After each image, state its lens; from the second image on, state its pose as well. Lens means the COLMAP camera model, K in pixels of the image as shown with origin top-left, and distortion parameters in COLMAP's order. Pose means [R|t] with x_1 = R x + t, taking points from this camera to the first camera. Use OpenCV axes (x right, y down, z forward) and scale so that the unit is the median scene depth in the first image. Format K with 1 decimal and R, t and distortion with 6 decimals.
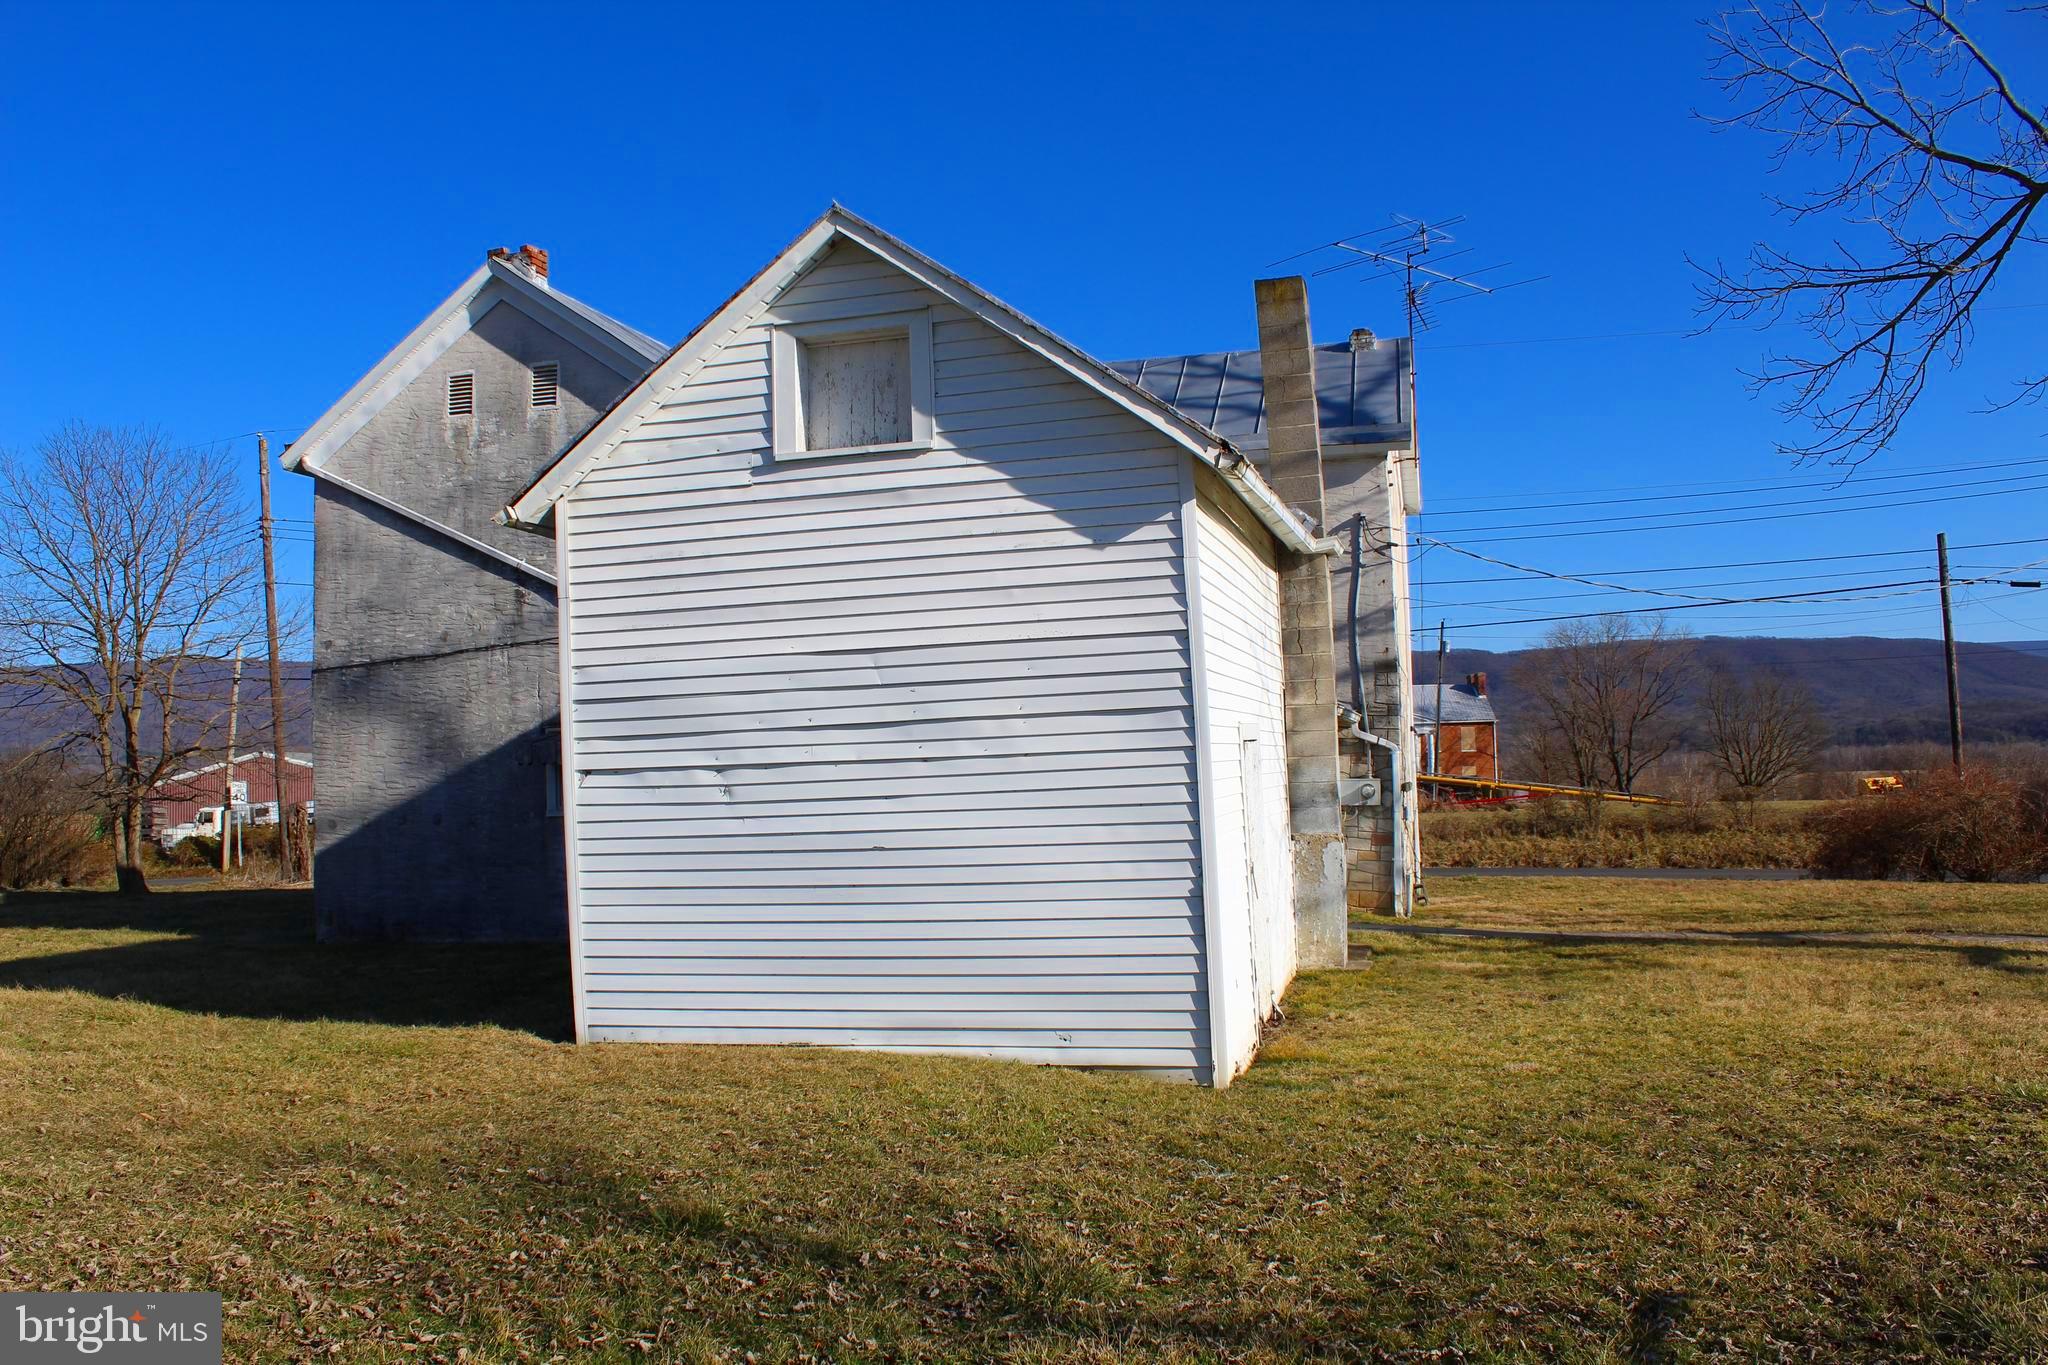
lens RADIAL K [[1722.9, 0, 1022.1], [0, 1722.9, 702.6], [0, 0, 1]] dist [-0.062973, -0.001298]
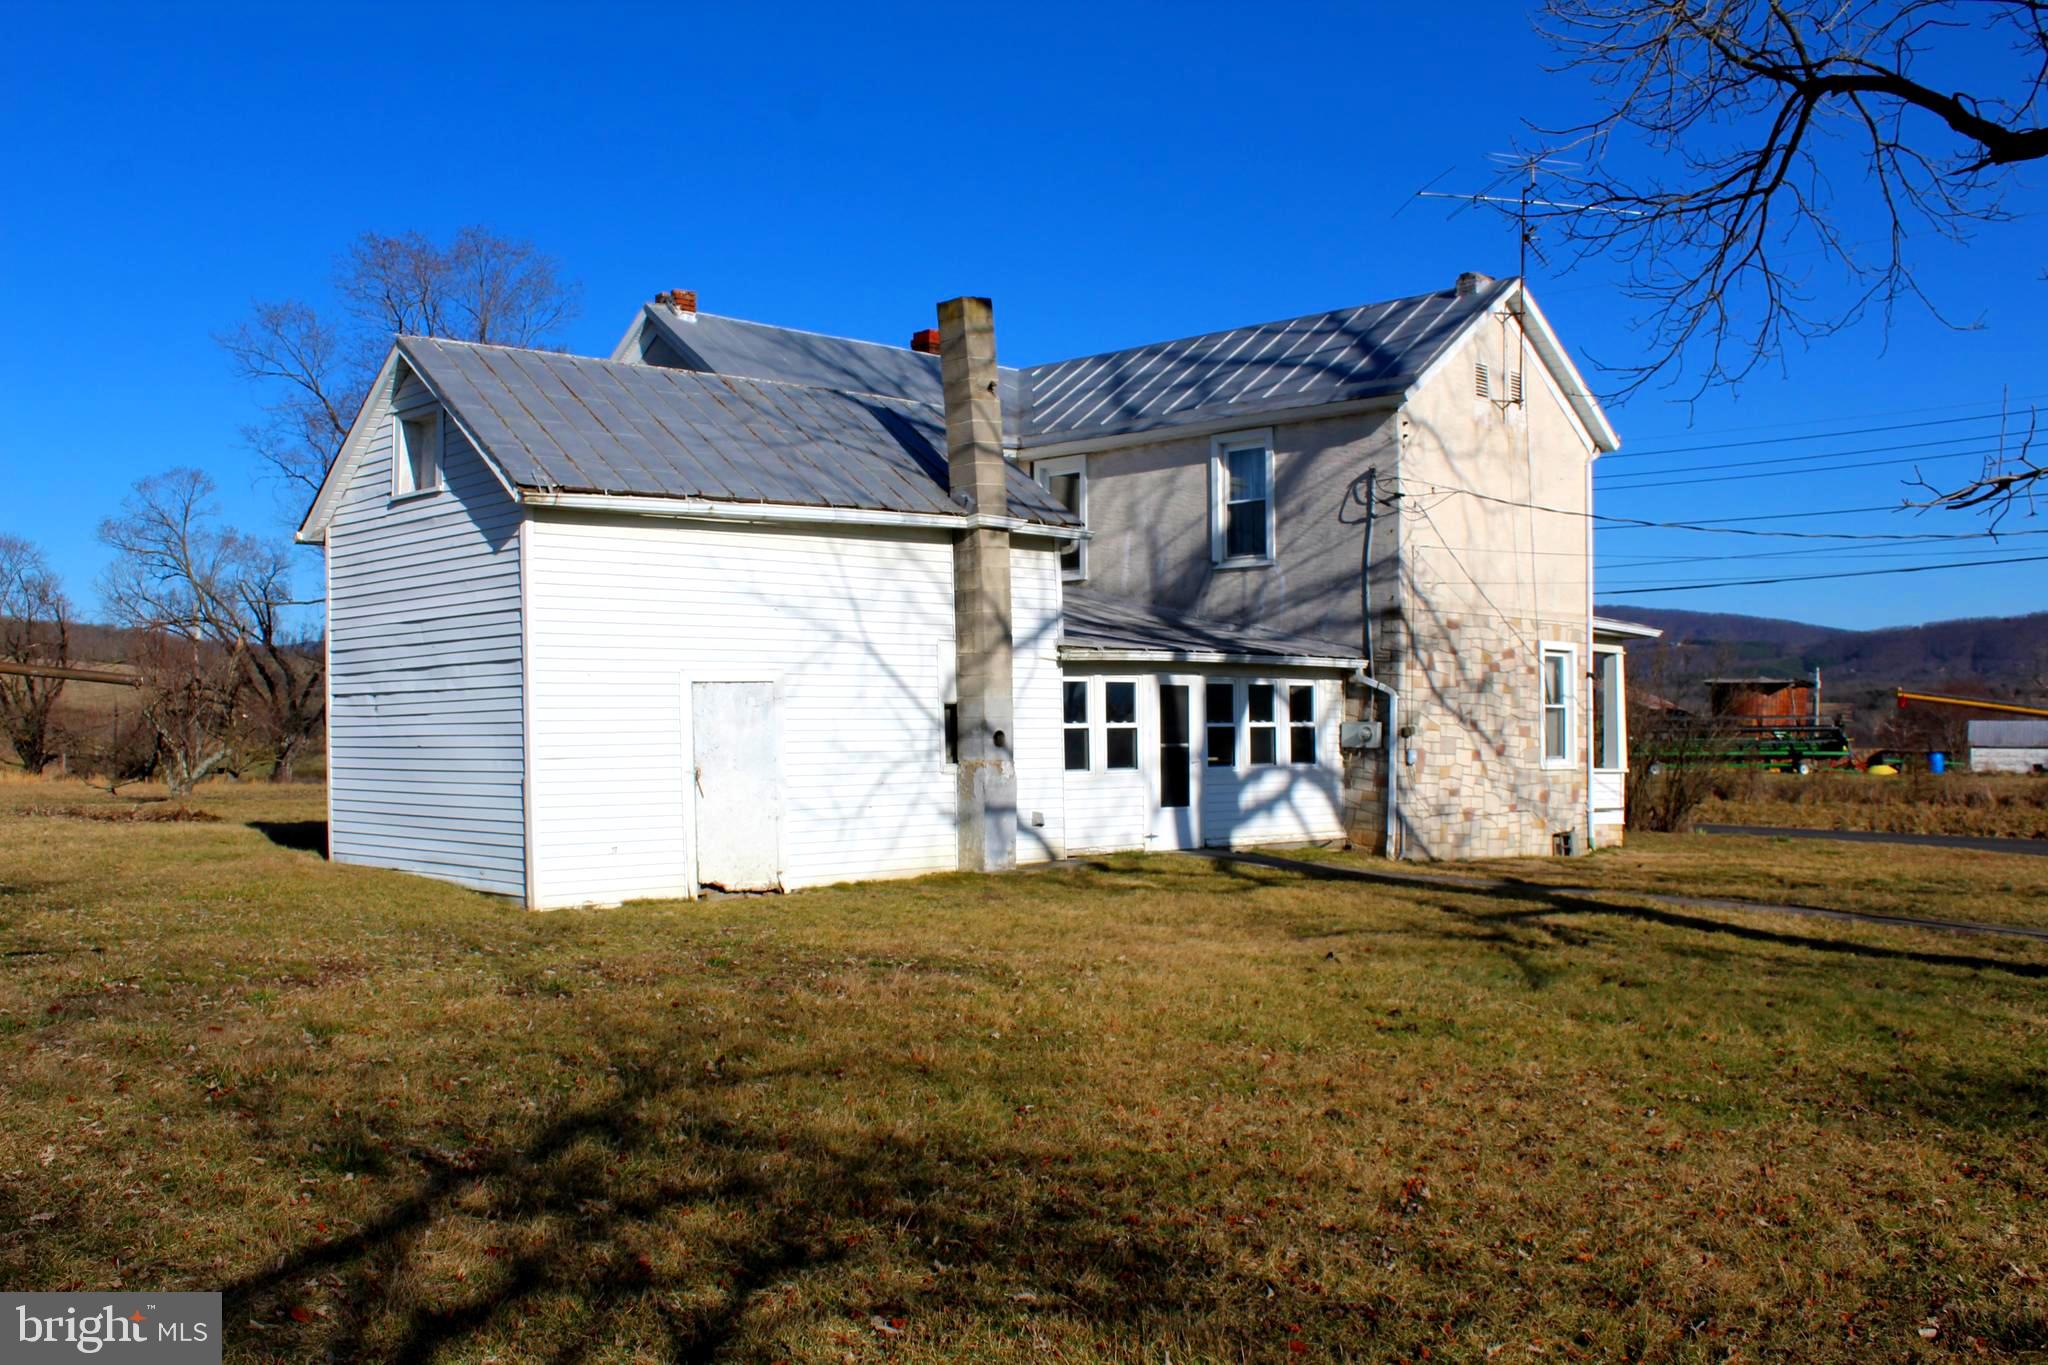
lens RADIAL K [[1939.1, 0, 1024.3], [0, 1939.1, 698.9], [0, 0, 1]] dist [-0.117107, 0.000000]
pose [[0.862713, 0.017682, -0.505385, 0.673685], [-0.000758, 0.999433, 0.033674, -0.009746], [0.505694, -0.028668, 0.862237, -0.121786]]
